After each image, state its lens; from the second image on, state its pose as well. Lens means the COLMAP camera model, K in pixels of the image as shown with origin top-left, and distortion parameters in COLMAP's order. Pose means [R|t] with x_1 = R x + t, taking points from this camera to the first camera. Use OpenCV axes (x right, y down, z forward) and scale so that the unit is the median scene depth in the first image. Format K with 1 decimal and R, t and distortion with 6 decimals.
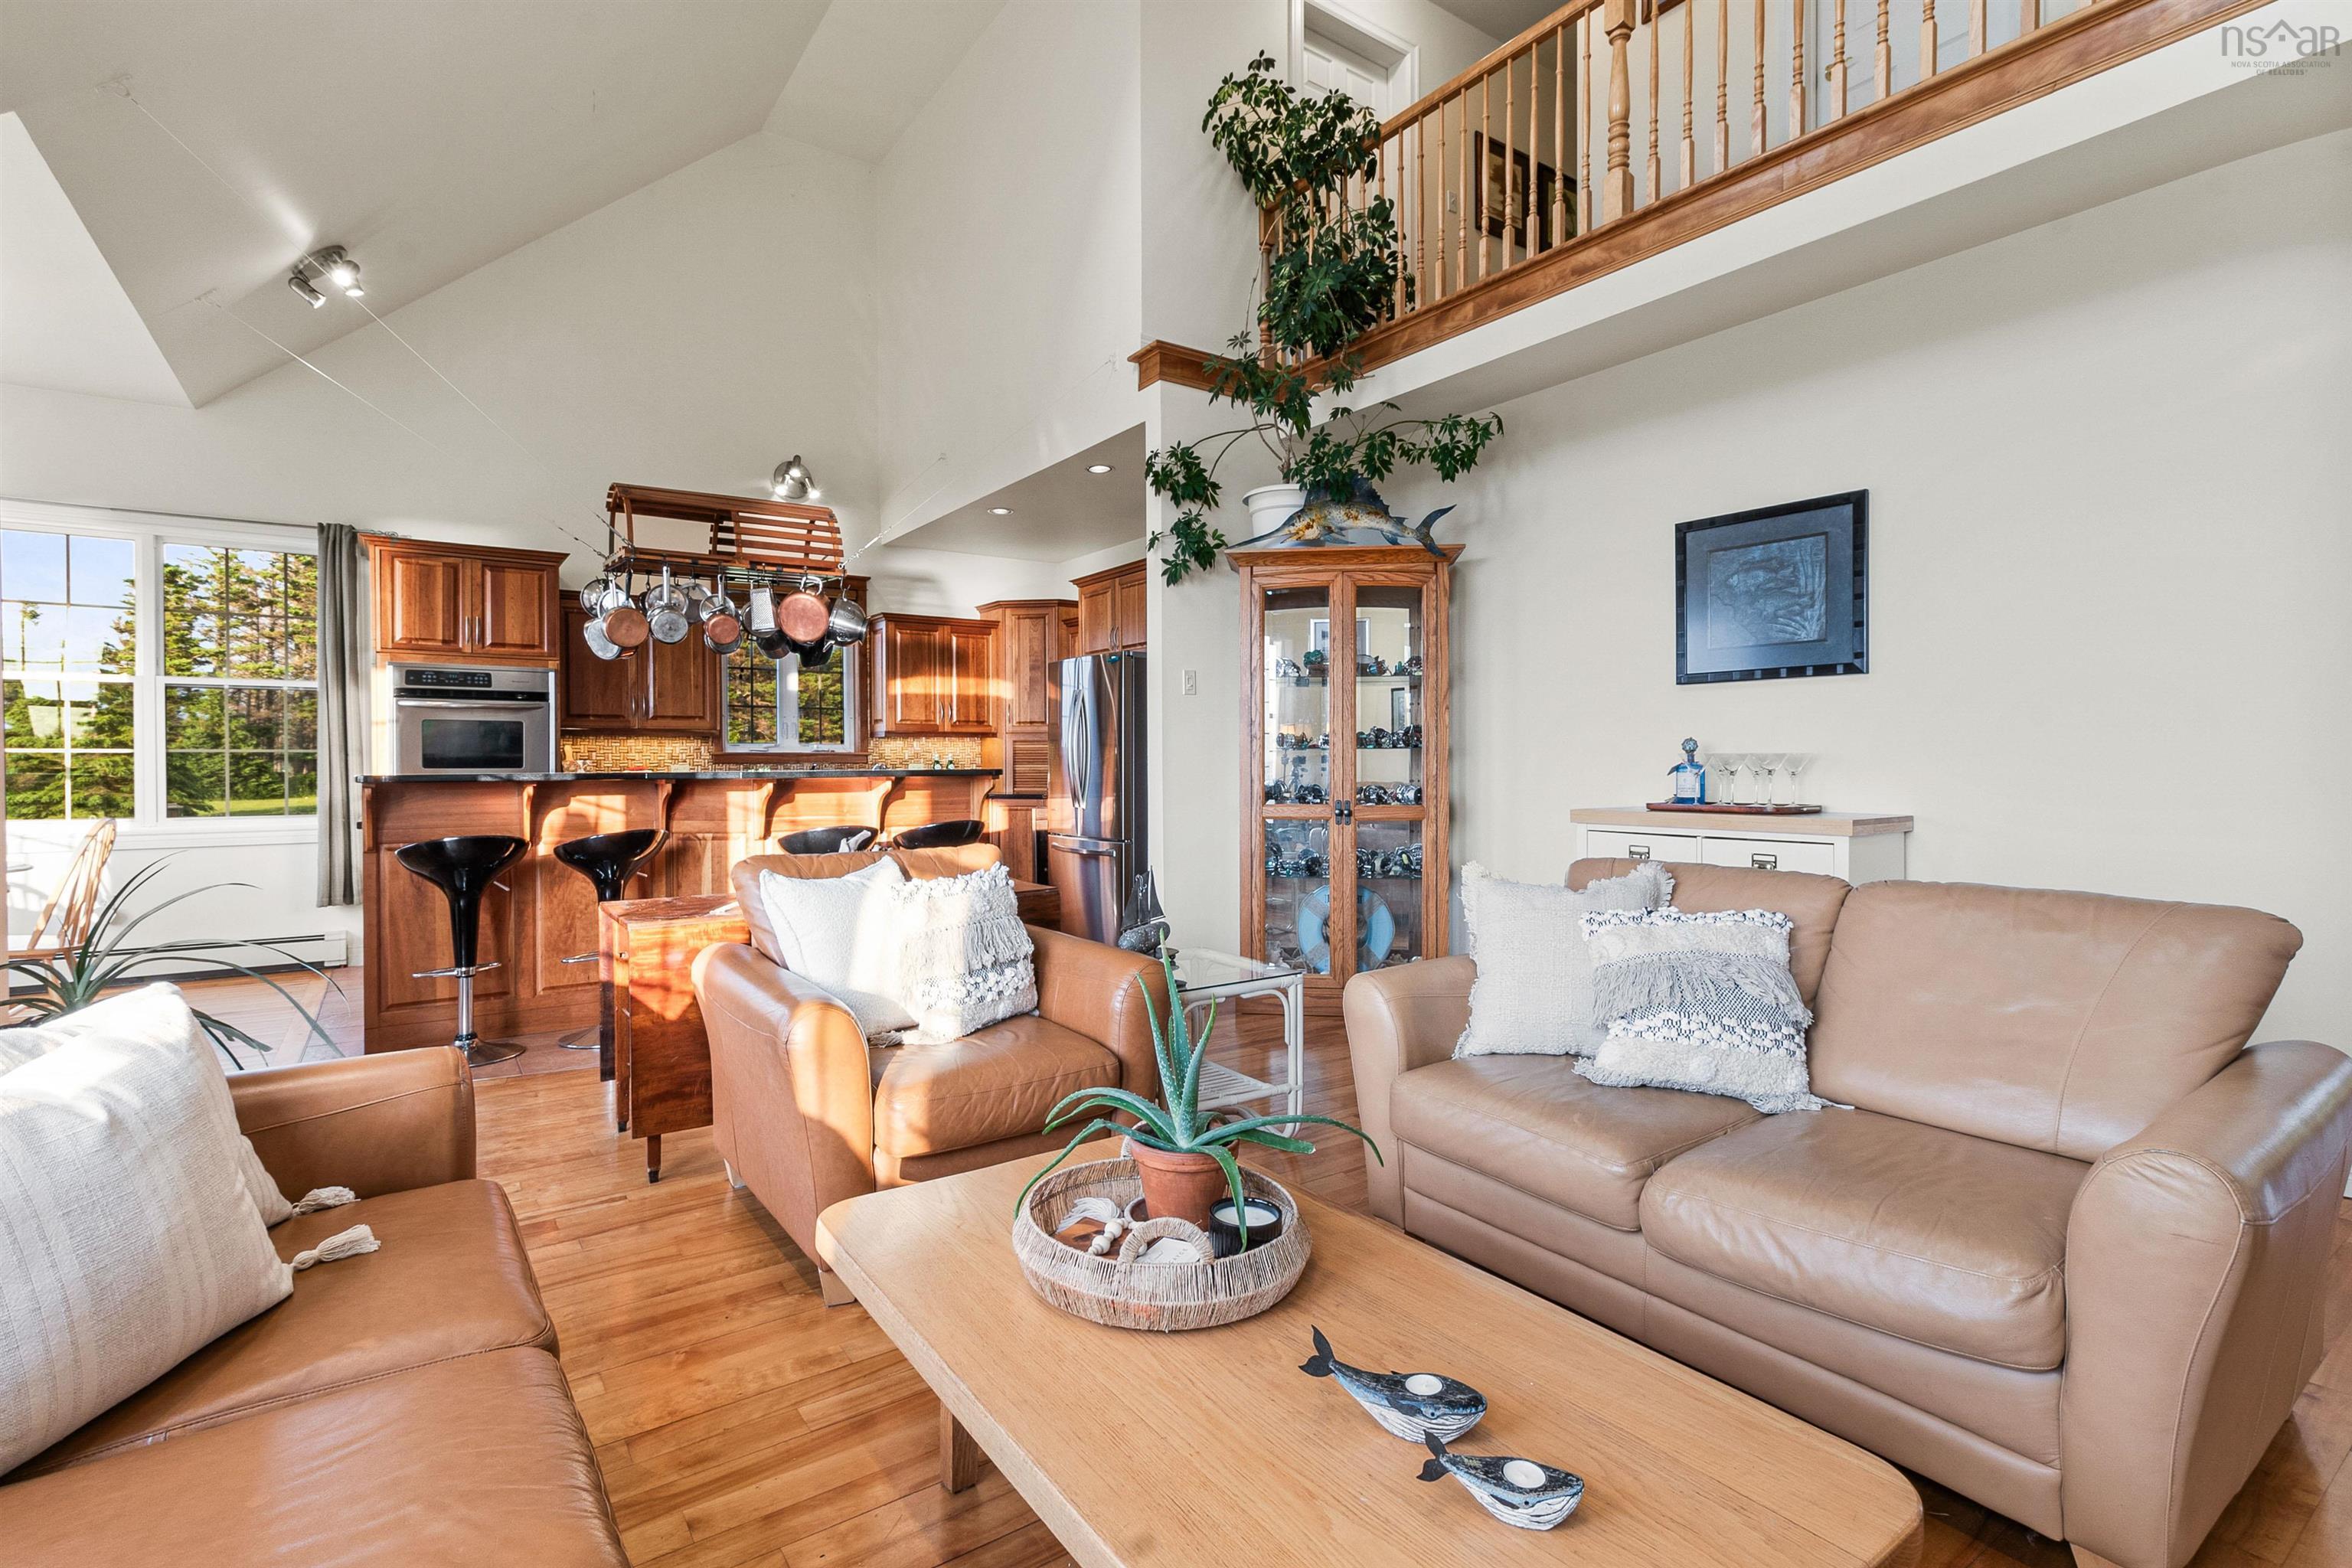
lens RADIAL K [[1105.7, 0, 1182.7], [0, 1105.7, 753.2], [0, 0, 1]] dist [-0.002483, -0.000086]
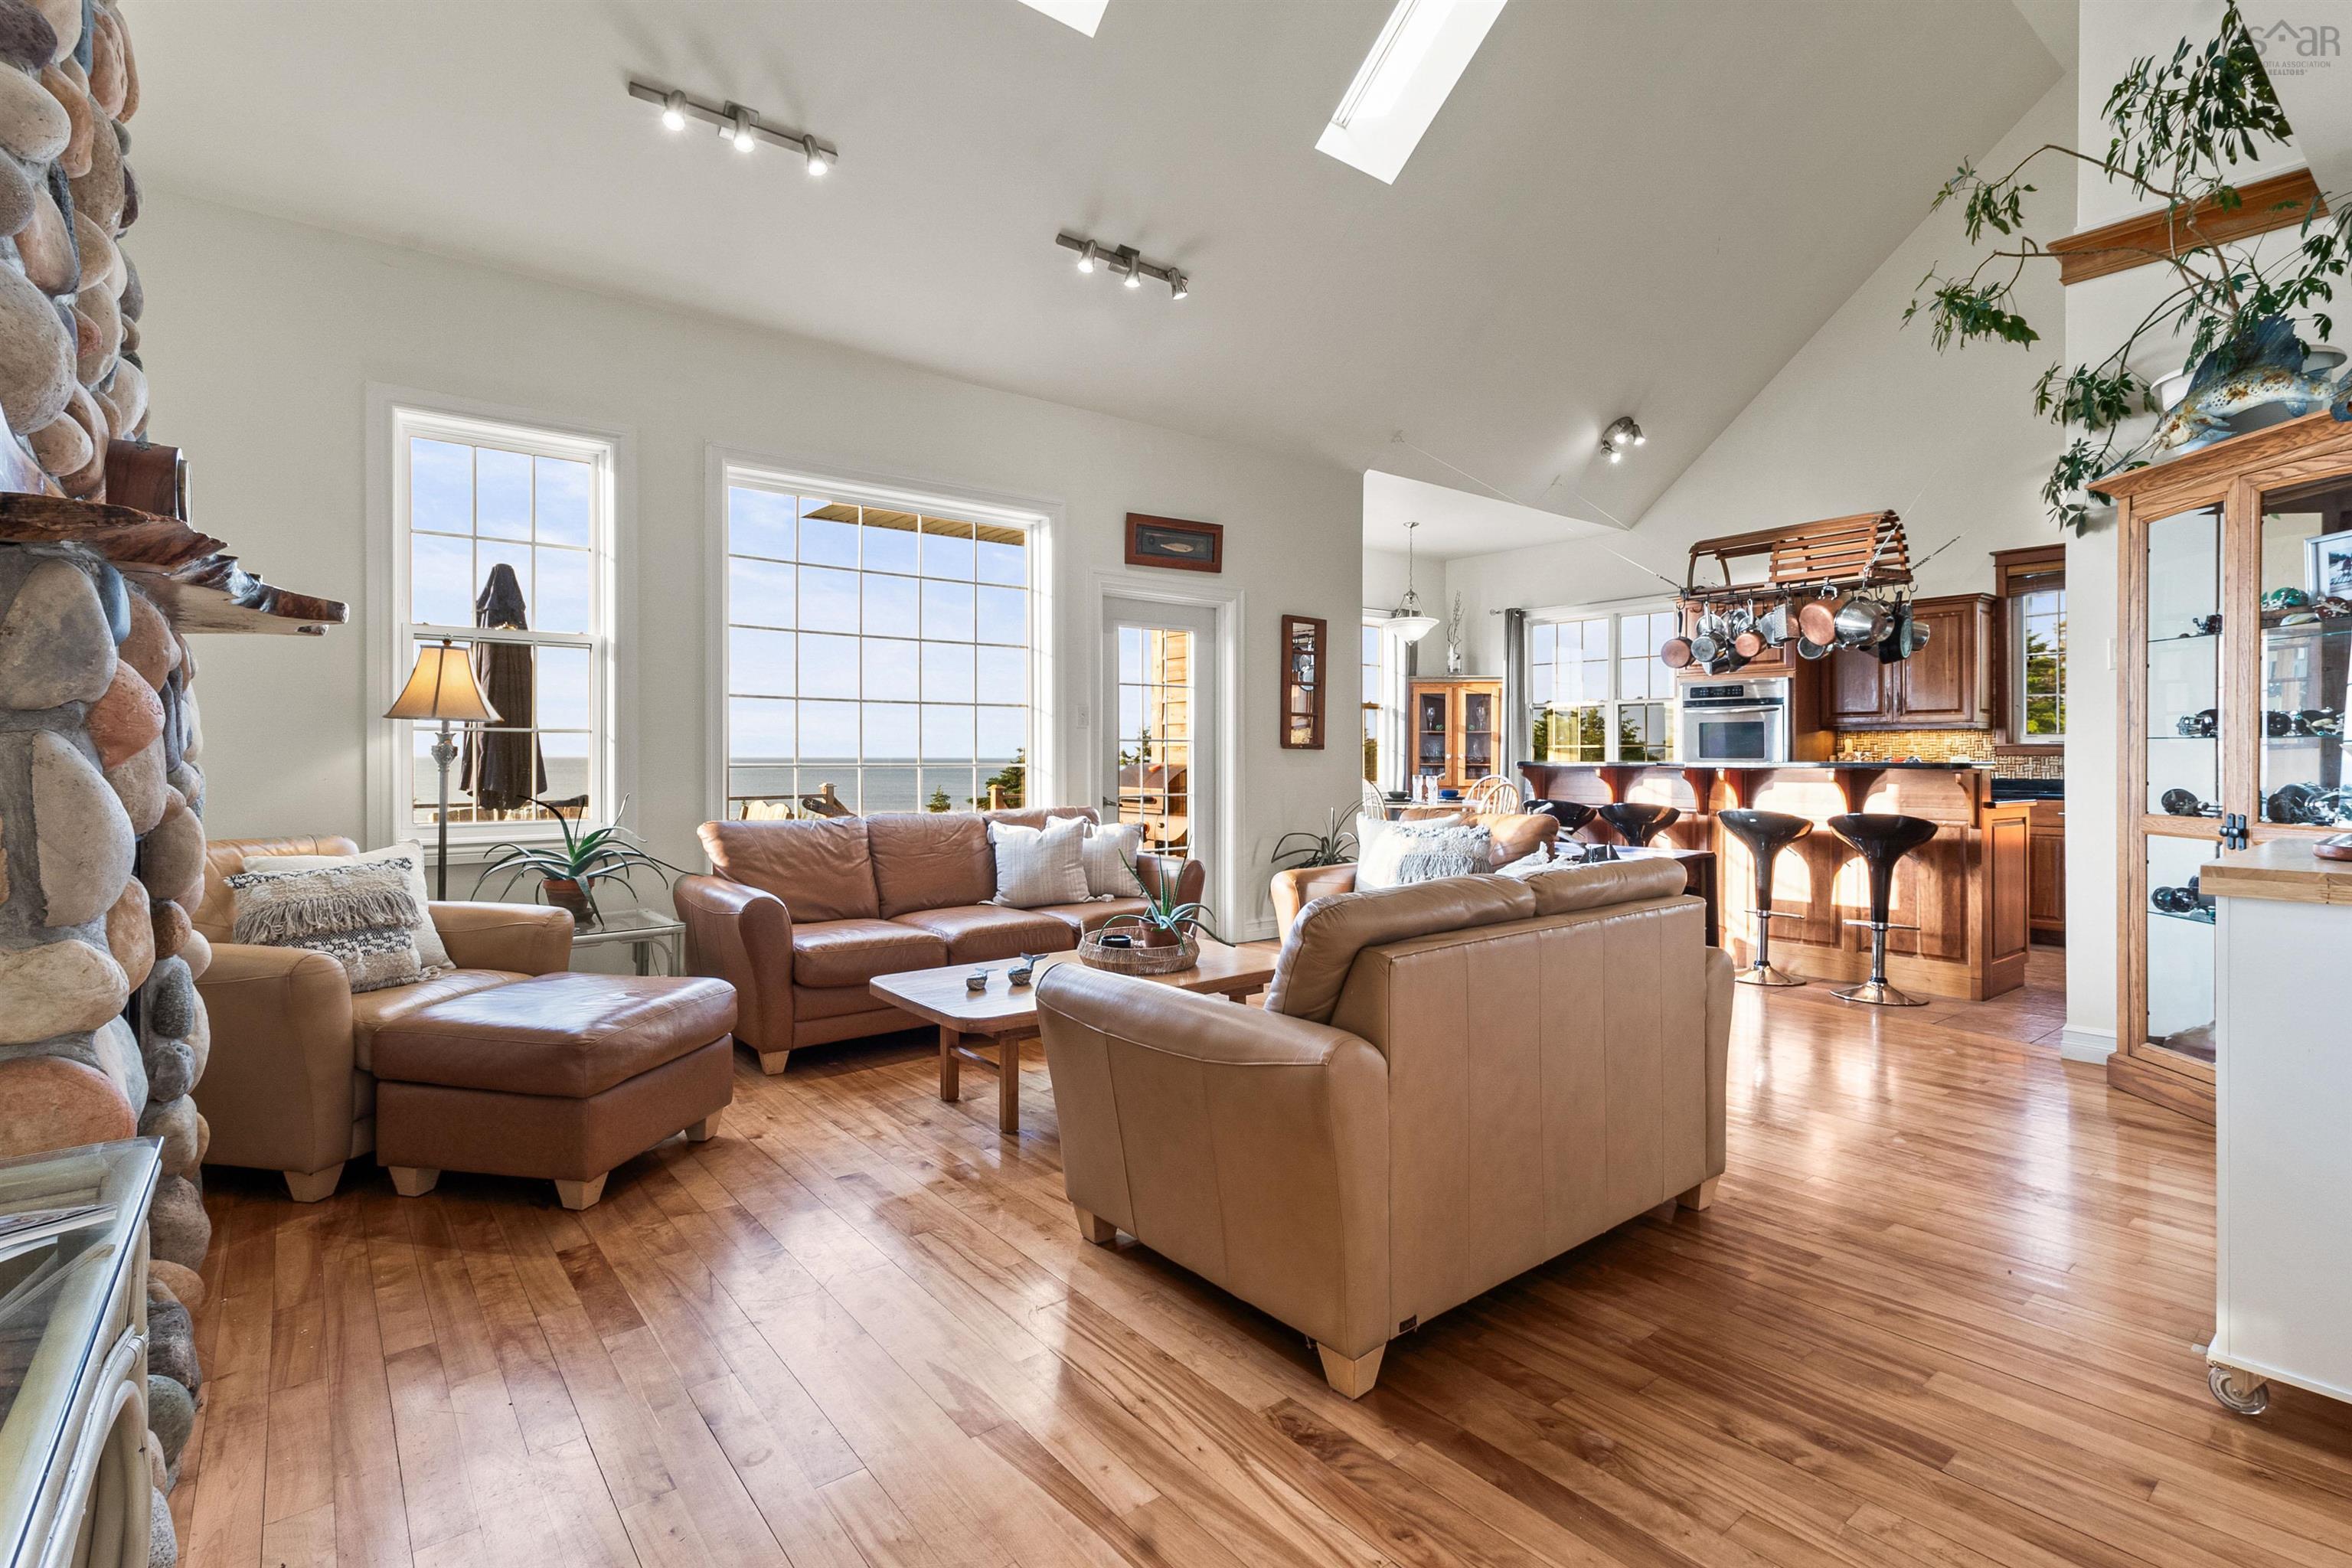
lens RADIAL K [[1105.7, 0, 1182.7], [0, 1105.7, 753.2], [0, 0, 1]] dist [-0.002483, -0.000086]
pose [[0.067516, 0.003228, -0.997713, 0.707573], [0.011426, 0.999927, 0.004009, -0.006541], [0.997653, -0.011670, 0.067474, 0.294463]]
